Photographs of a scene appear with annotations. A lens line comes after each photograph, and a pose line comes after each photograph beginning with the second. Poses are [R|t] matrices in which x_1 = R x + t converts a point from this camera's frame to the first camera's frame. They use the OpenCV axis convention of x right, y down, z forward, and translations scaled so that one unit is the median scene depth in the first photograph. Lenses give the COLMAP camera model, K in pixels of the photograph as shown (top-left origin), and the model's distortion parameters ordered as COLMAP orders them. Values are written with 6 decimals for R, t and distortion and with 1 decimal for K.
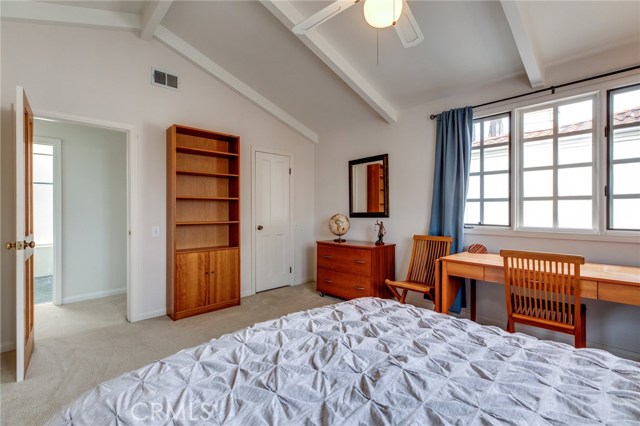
lens RADIAL K [[289.3, 0, 320.0], [0, 289.3, 213.0], [0, 0, 1]] dist [0.005073, 0.000197]
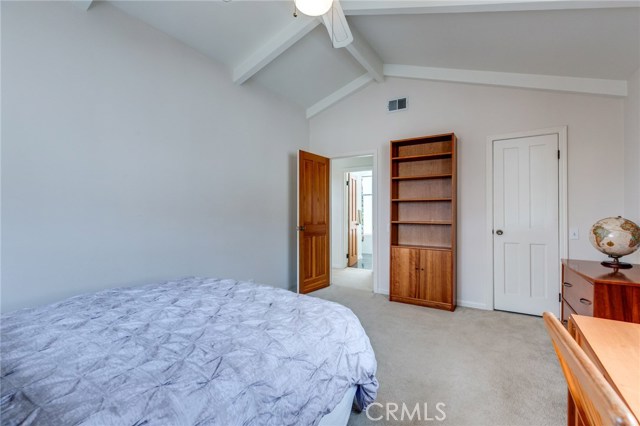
lens RADIAL K [[289.3, 0, 320.0], [0, 289.3, 213.0], [0, 0, 1]] dist [0.005073, 0.000197]
pose [[0.272027, 0.006603, -0.962267, 0.532241], [-0.008831, 0.999951, 0.004365, -0.003817], [0.962249, 0.007311, 0.272072, 0.336943]]
